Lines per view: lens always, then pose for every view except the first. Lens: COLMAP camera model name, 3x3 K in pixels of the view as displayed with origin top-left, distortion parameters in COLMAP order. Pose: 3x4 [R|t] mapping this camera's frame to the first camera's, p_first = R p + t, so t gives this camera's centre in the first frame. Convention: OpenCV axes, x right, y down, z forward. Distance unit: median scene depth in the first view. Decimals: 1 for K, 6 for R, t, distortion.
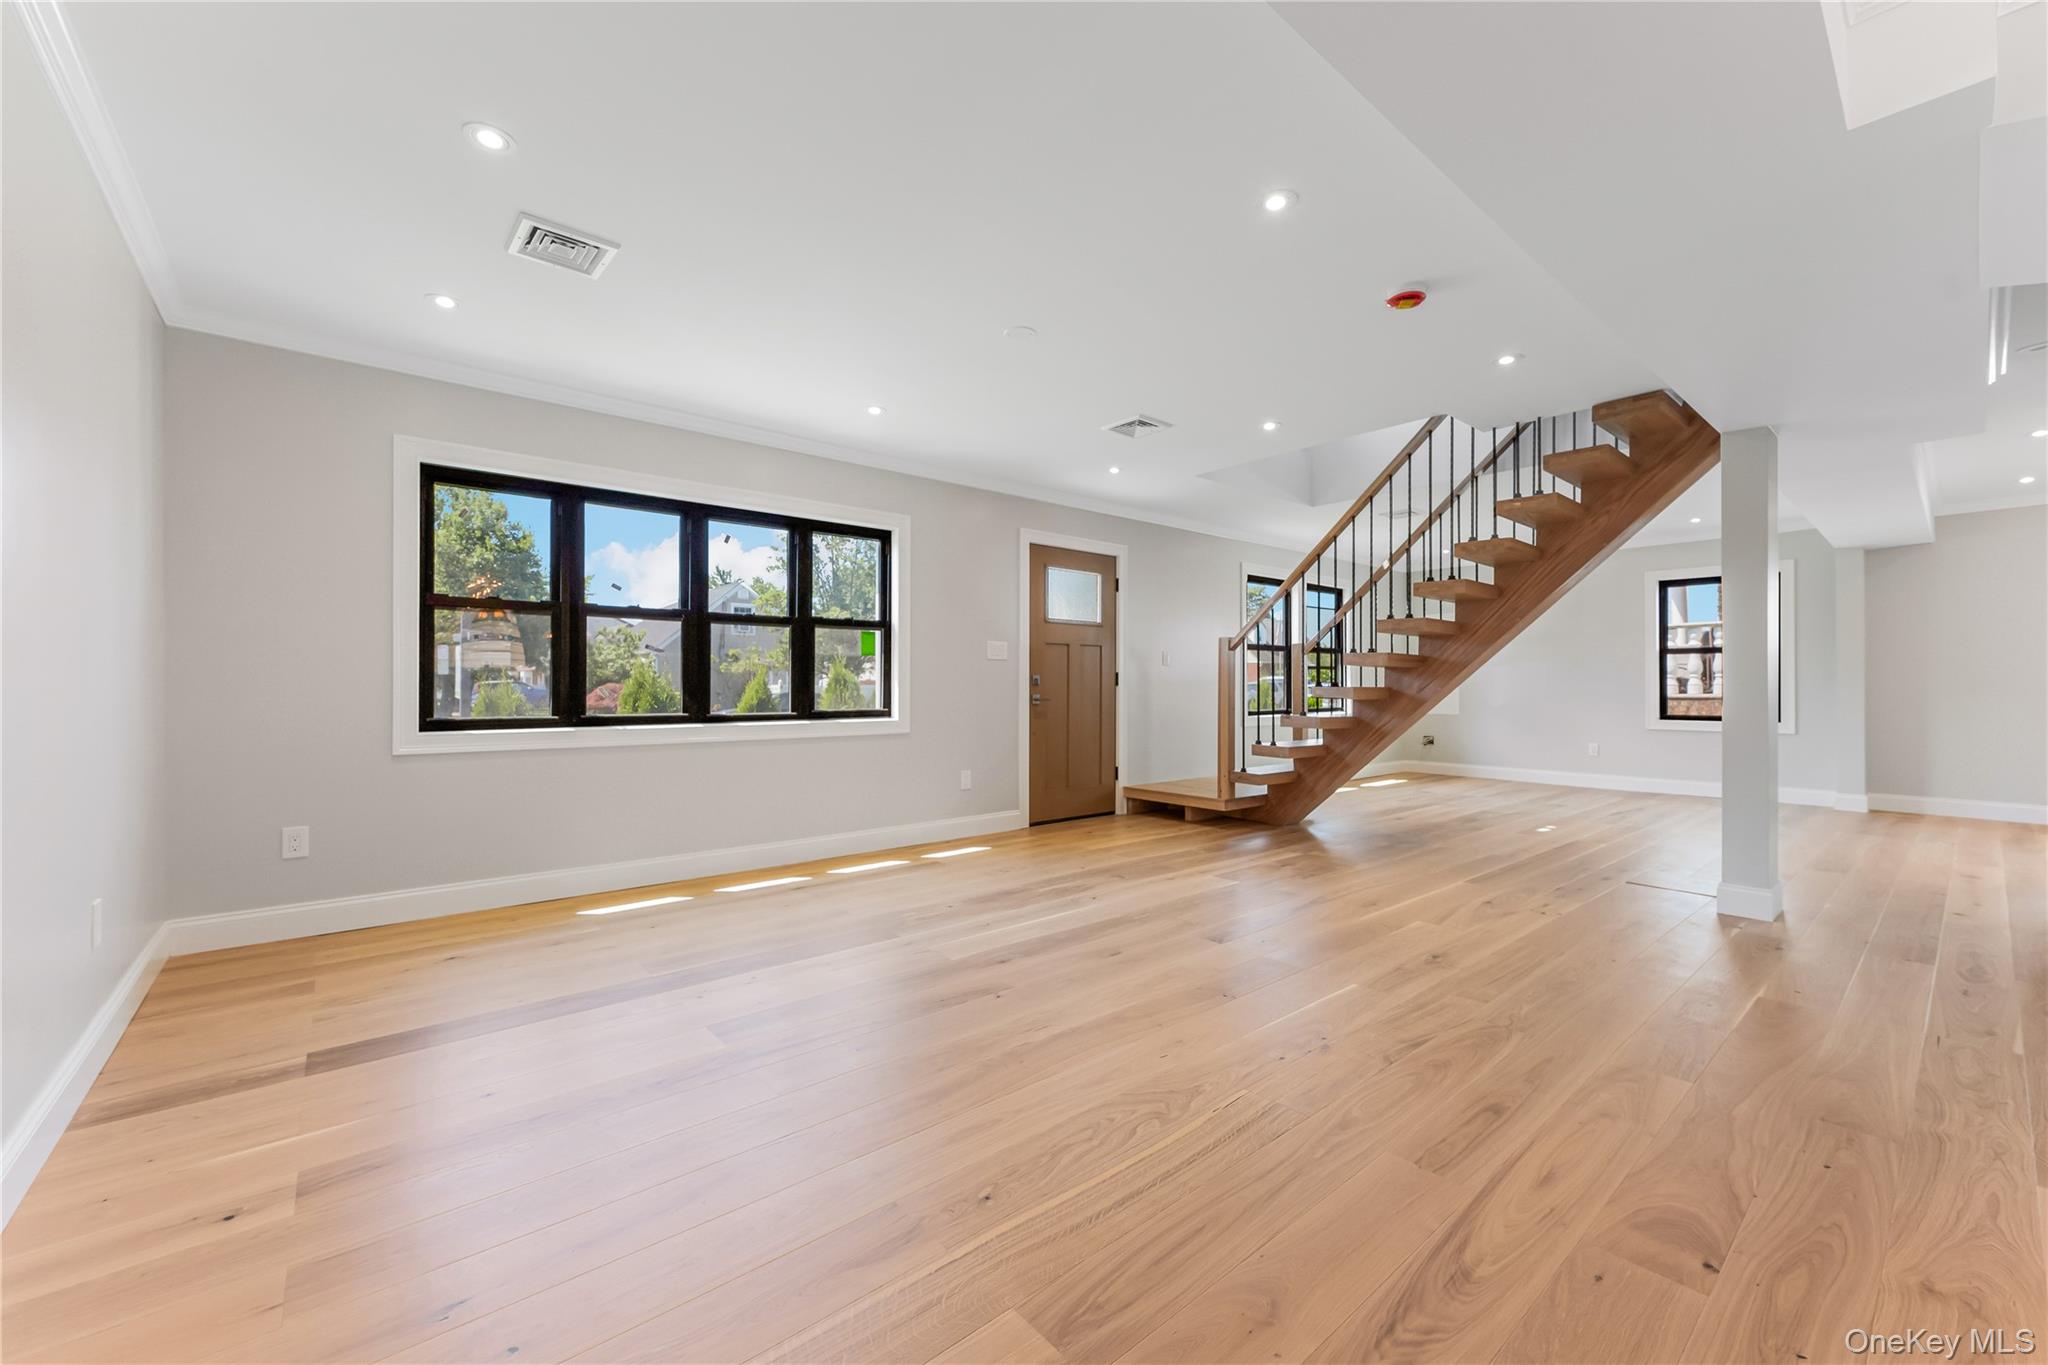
lens RADIAL K [[850.1, 0, 956.3], [0, 850.1, 683.1], [0, 0, 1]] dist [0.004628, 0.000215]
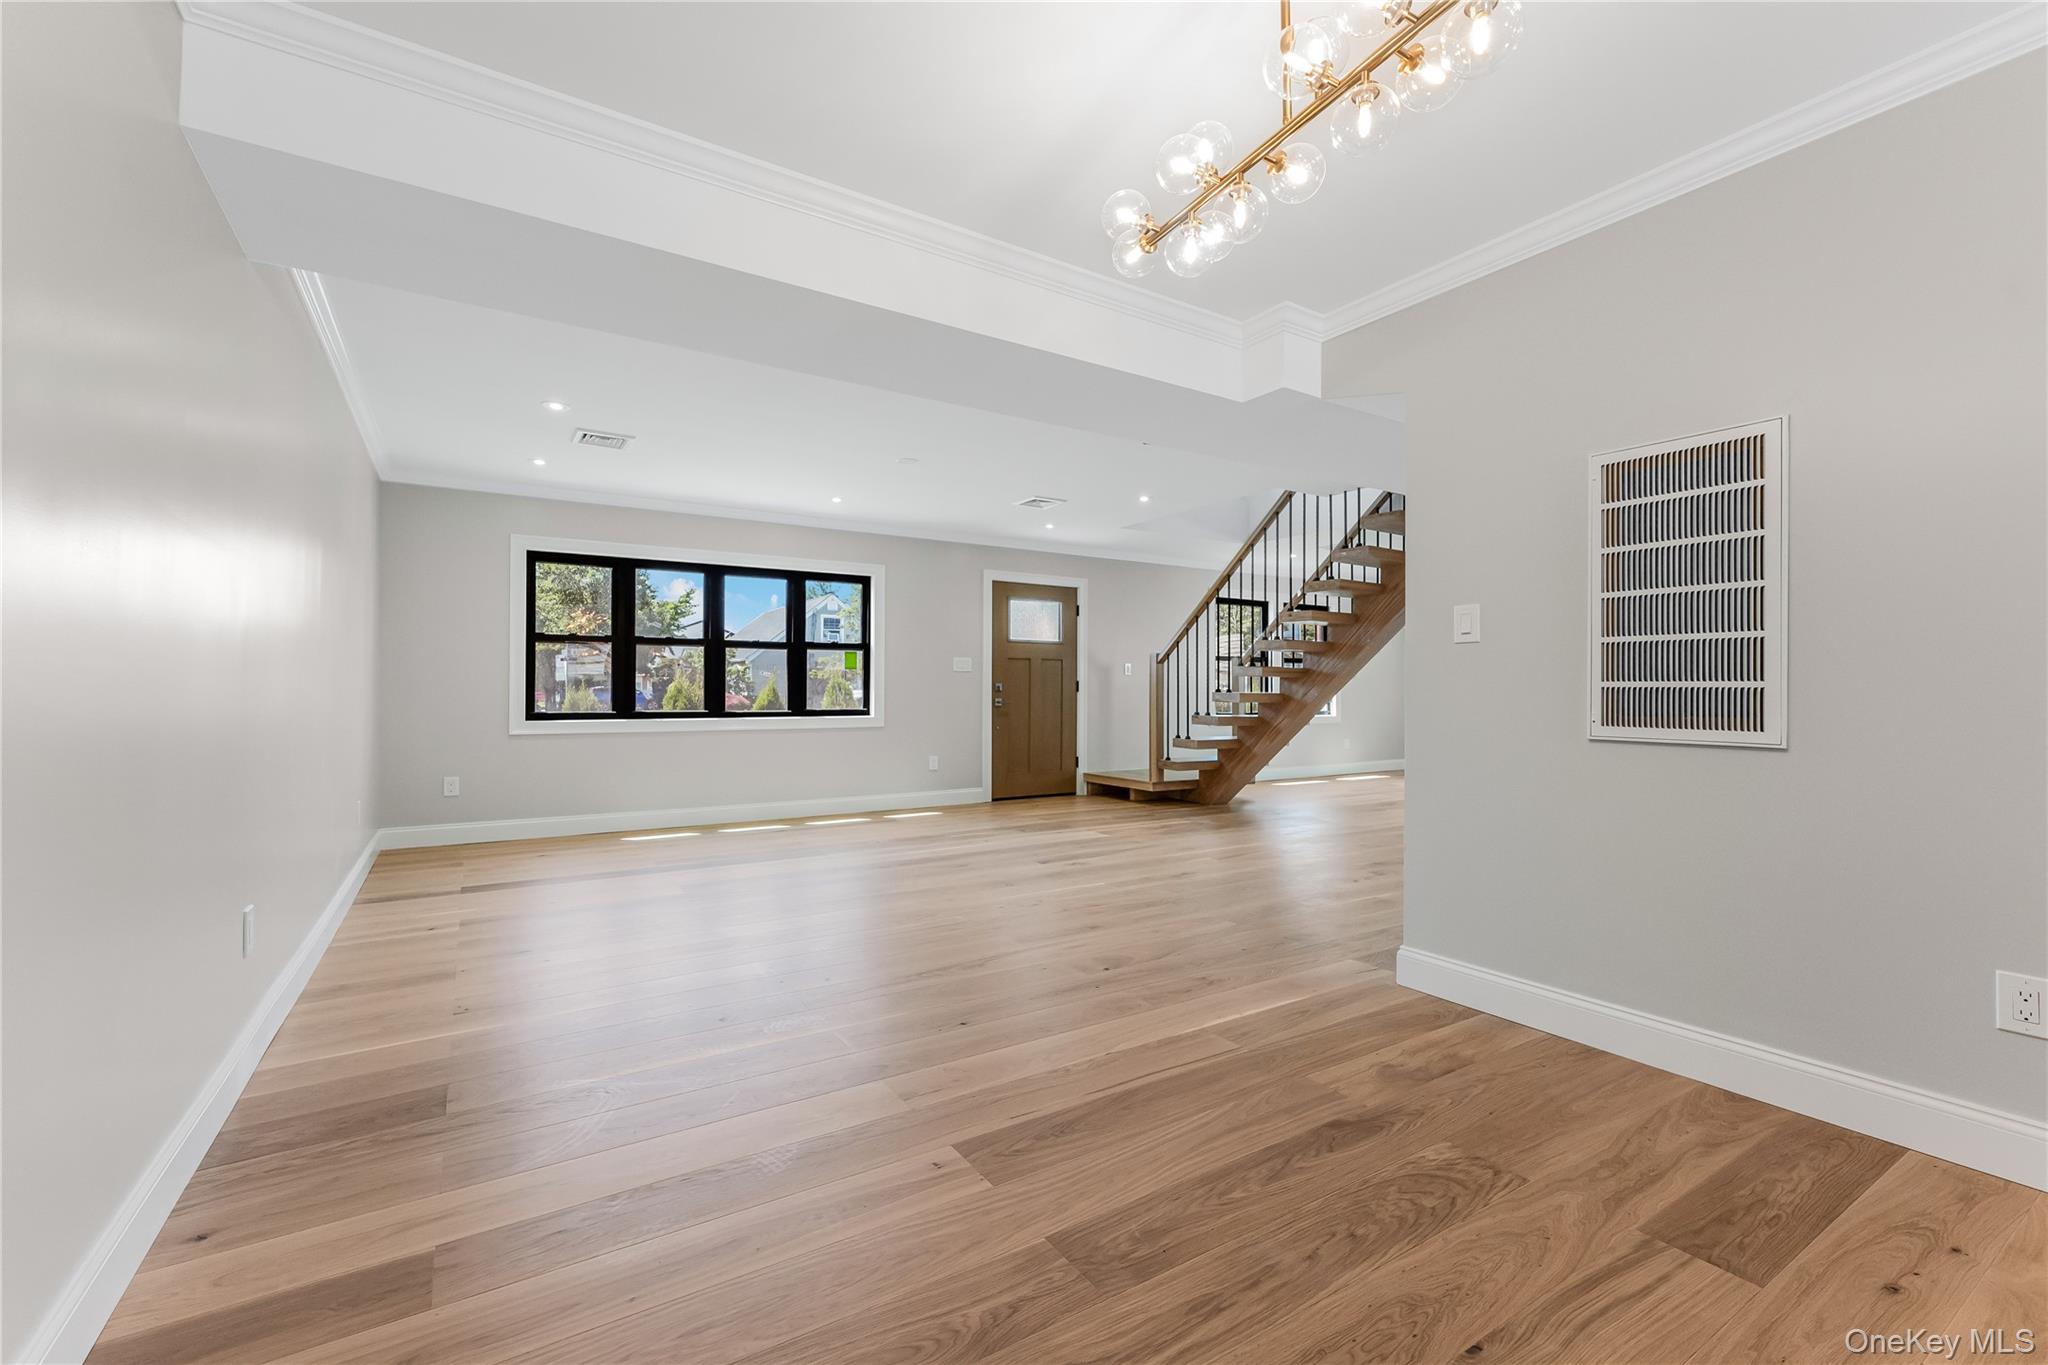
lens RADIAL K [[874.3, 0, 1031.0], [0, 874.3, 684.1], [0, 0, 1]] dist [0.000184, -0.000081]
pose [[0.997318, -0.003519, -0.073100, 0.282863], [0.002826, 0.999950, -0.009592, 0.005483], [0.073130, 0.009360, 0.997279, -0.367121]]
